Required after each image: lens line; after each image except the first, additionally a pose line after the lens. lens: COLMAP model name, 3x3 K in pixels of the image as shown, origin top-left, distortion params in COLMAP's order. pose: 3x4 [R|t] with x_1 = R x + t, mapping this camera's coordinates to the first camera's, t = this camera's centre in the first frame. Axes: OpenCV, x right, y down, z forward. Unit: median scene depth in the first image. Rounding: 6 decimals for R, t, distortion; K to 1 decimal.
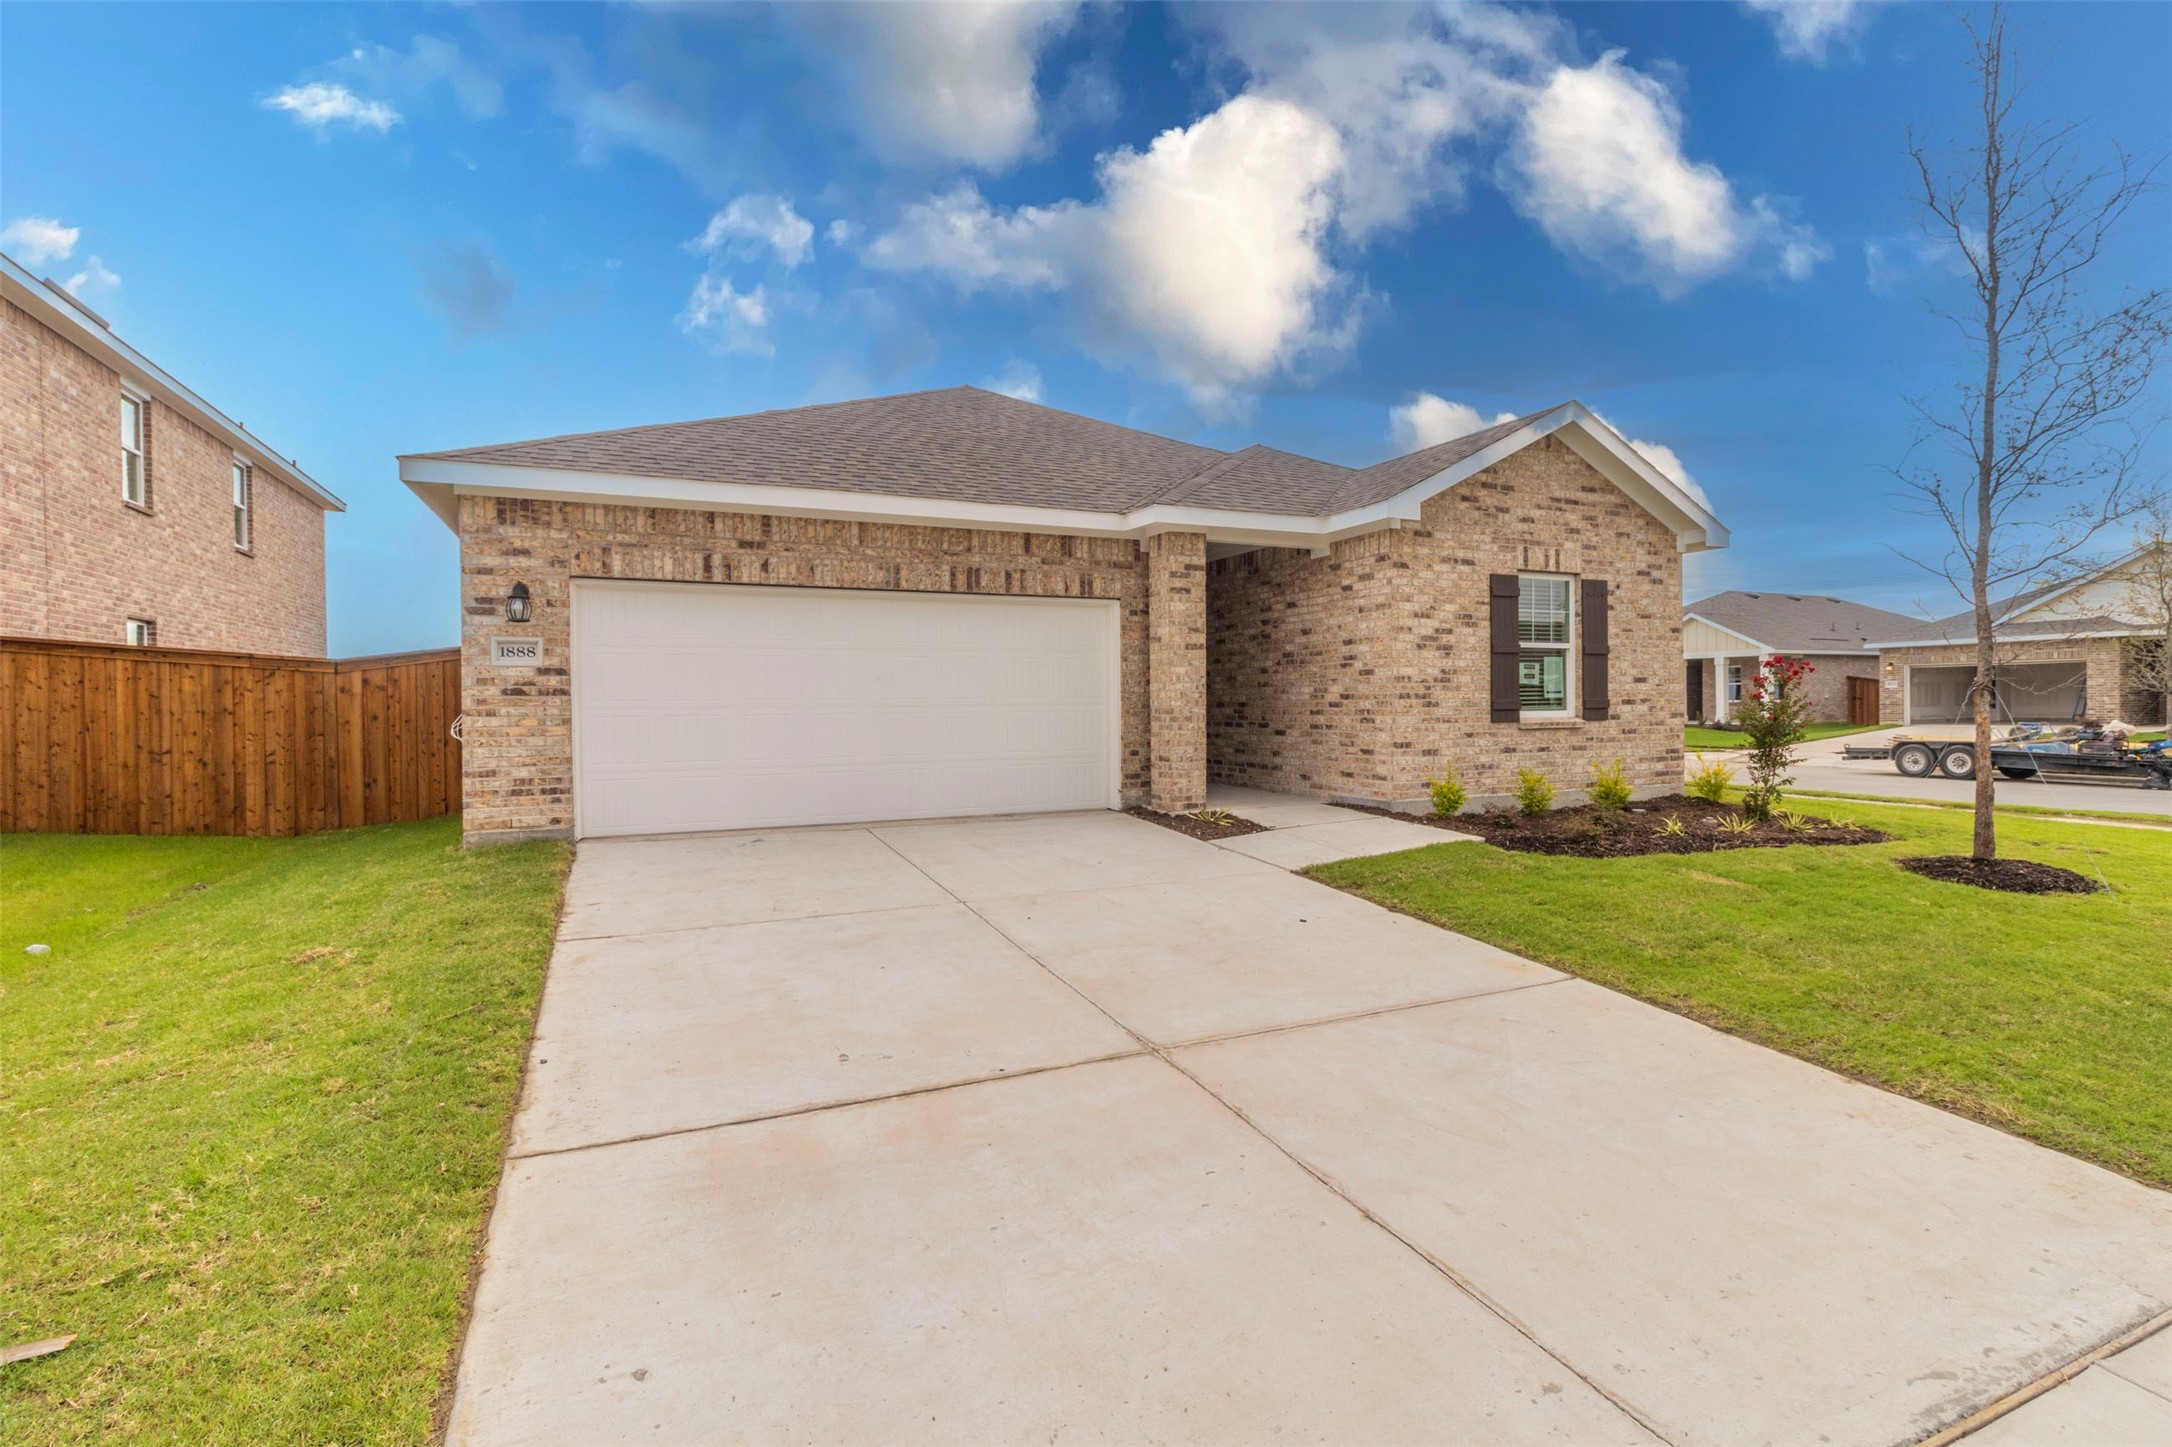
lens RADIAL K [[1022.6, 0, 1058.1], [0, 1022.6, 705.6], [0, 0, 1]] dist [0.003693, 0.000711]
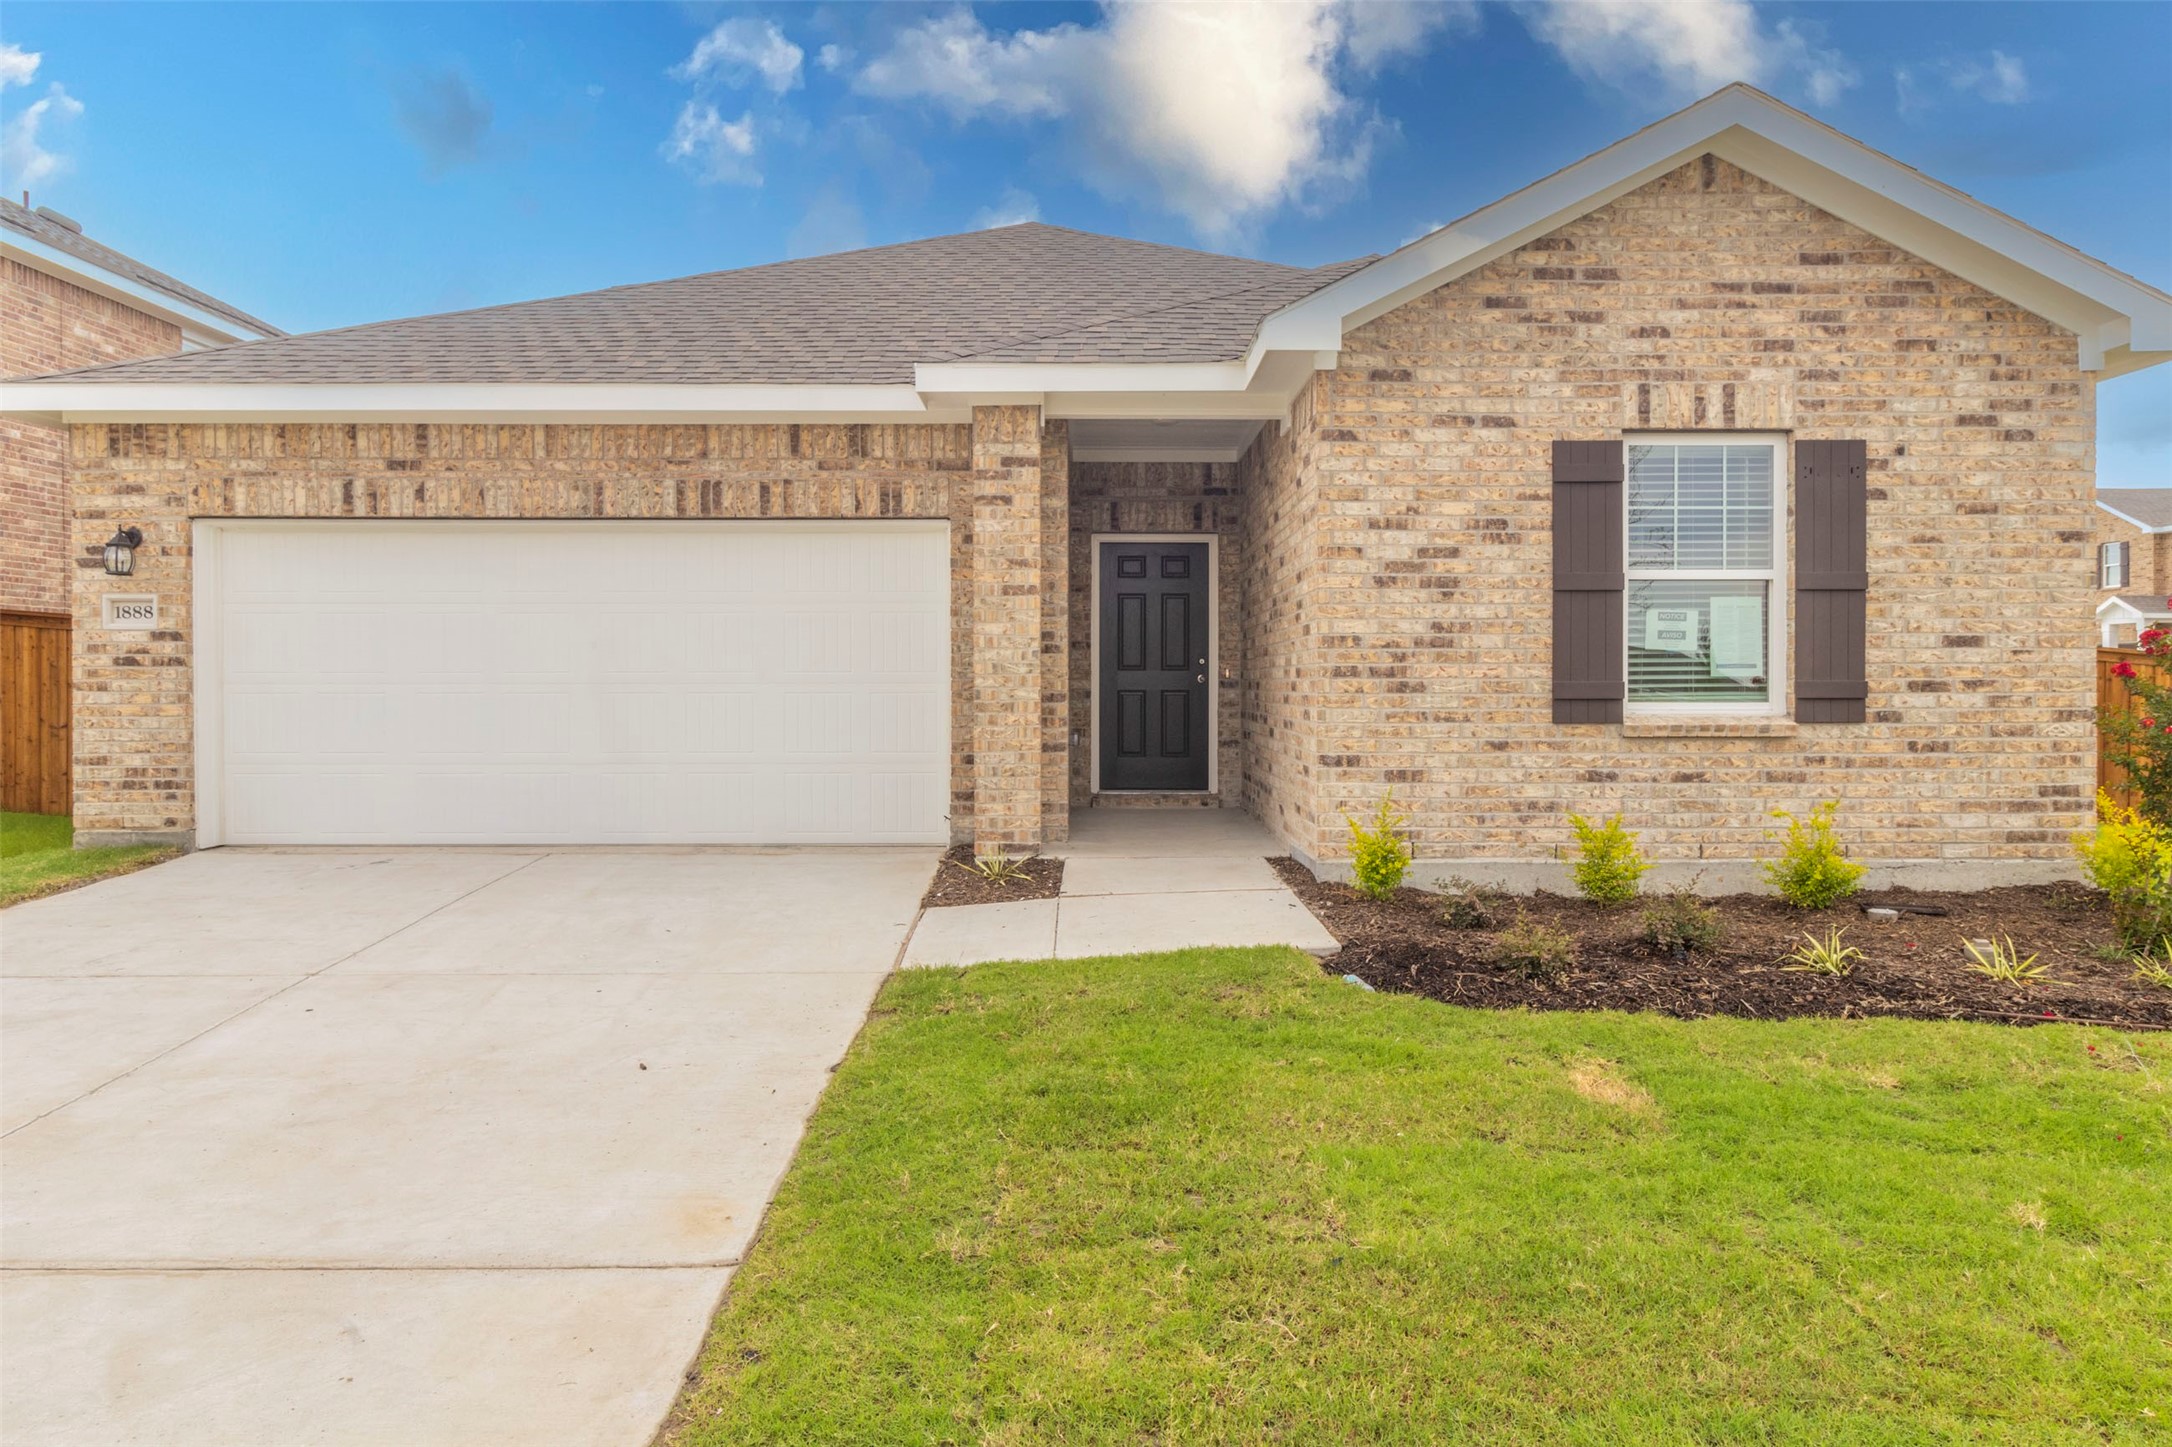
lens RADIAL K [[1357.7, 0, 1025.3], [0, 1357.7, 685.3], [0, 0, 1]] dist [0.005420, -0.001221]
pose [[0.911844, 0.008896, -0.410441, 0.473663], [-0.008044, 0.999960, 0.003801, -0.003530], [0.410458, -0.000165, 0.911879, 0.256466]]
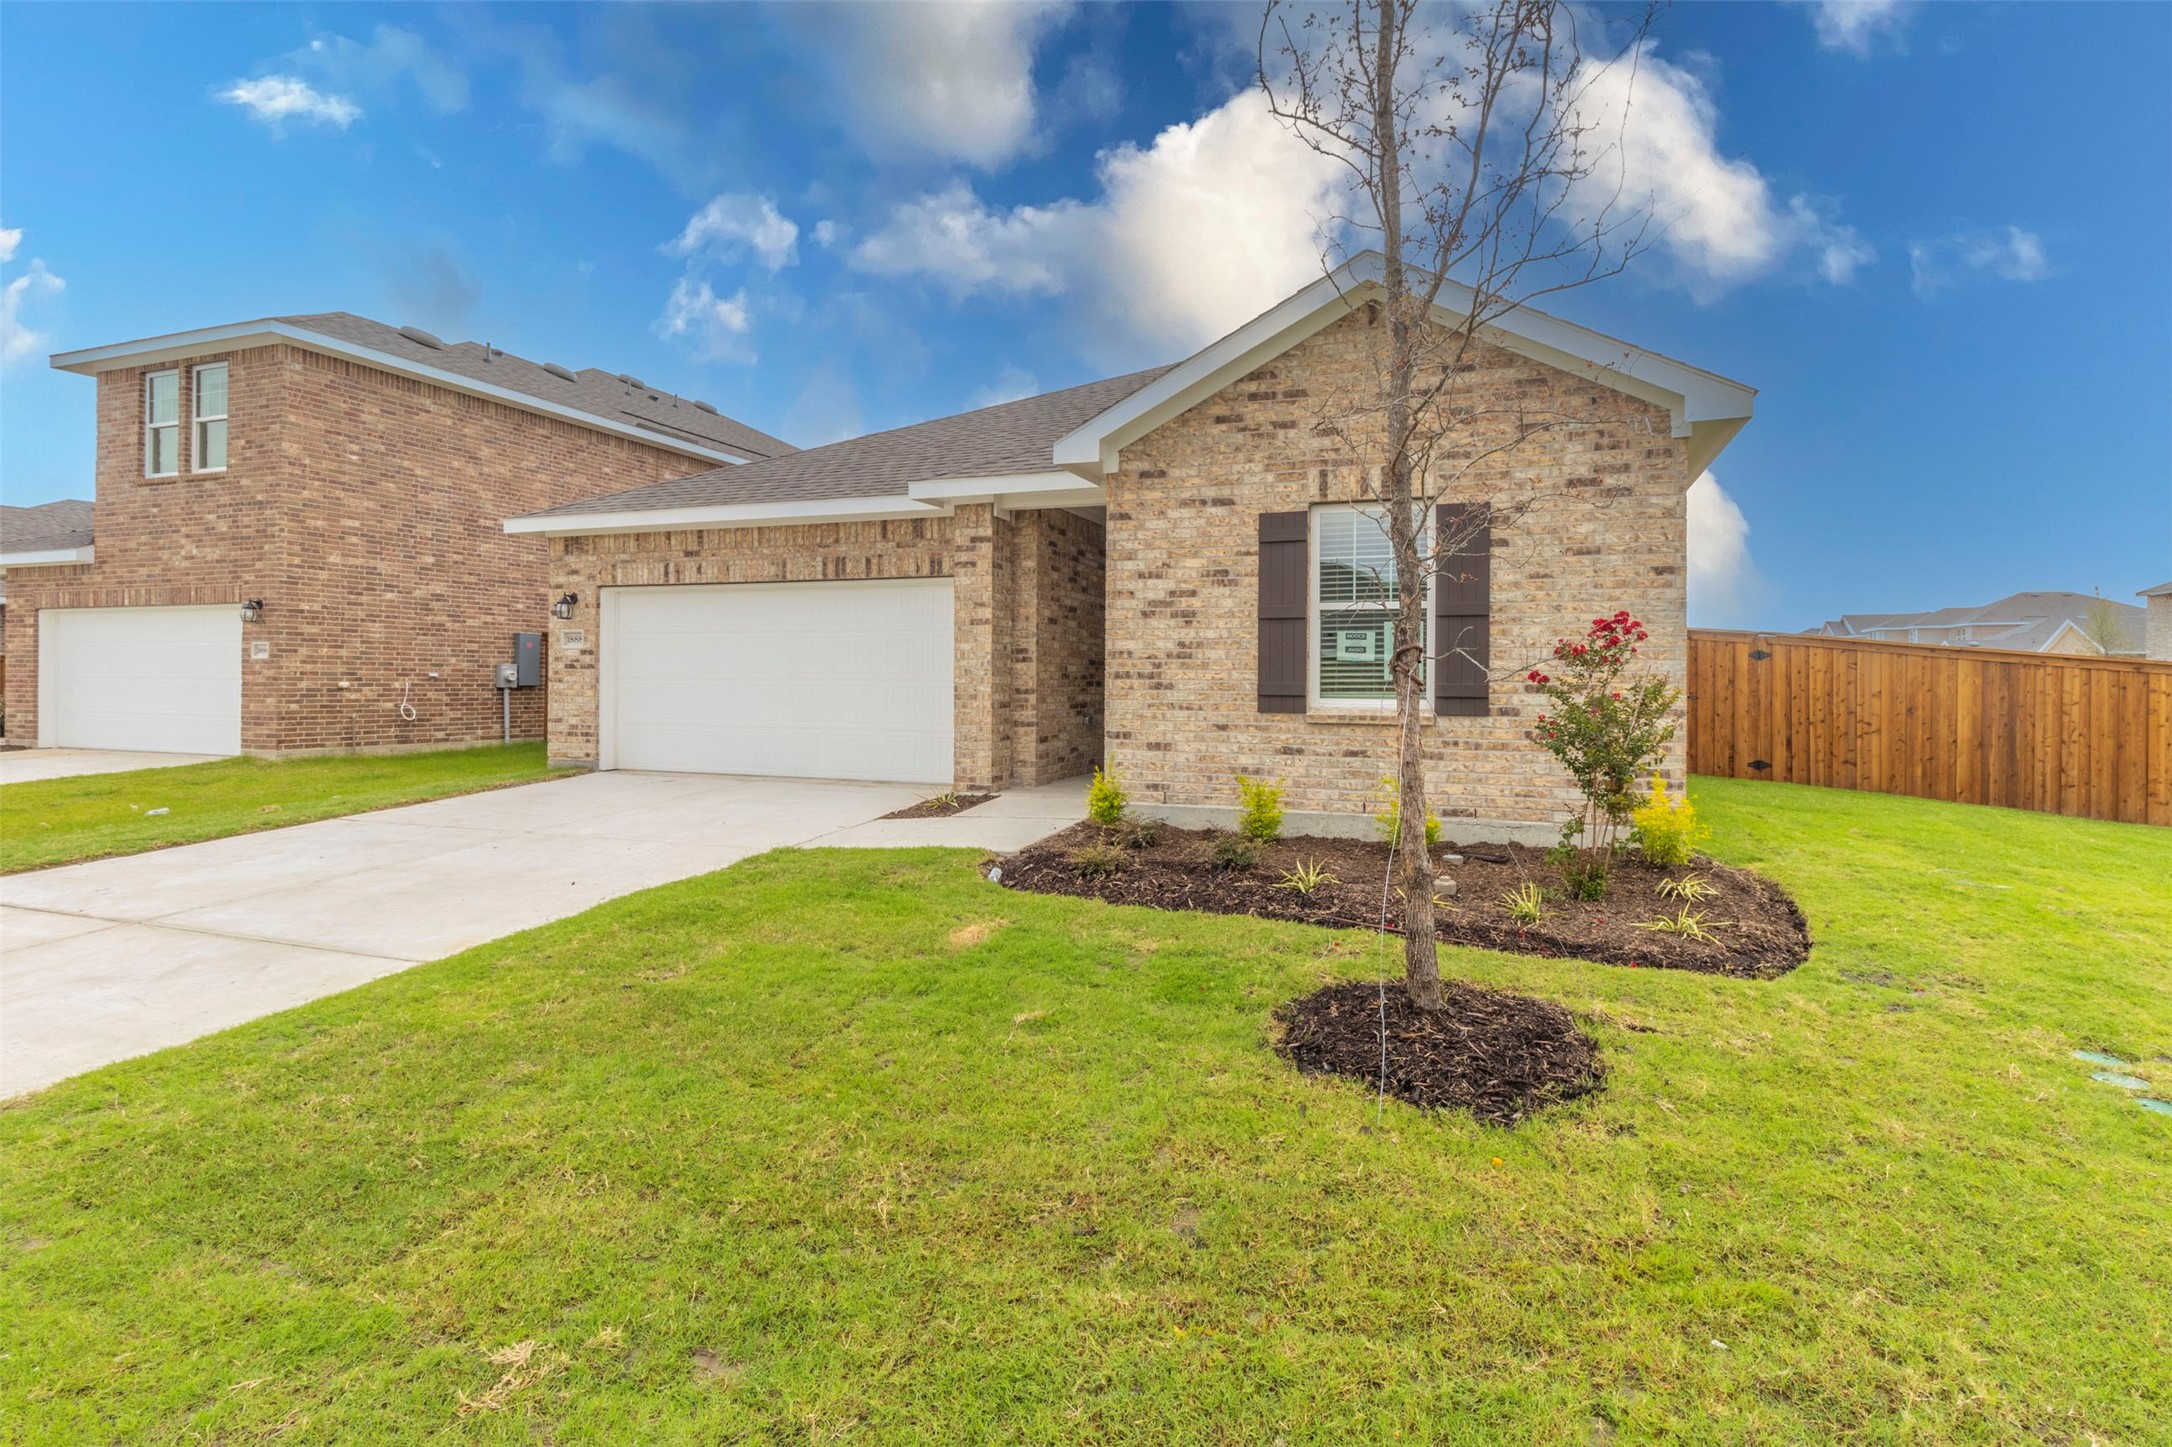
lens RADIAL K [[1006.1, 0, 1094.3], [0, 1006.1, 675.5], [0, 0, 1]] dist [0.001796, 0.000592]
pose [[0.720388, 0.009308, -0.693508, 0.866440], [-0.016221, 0.999863, -0.003429, -0.005924], [0.693381, 0.013719, 0.720440, 0.396369]]
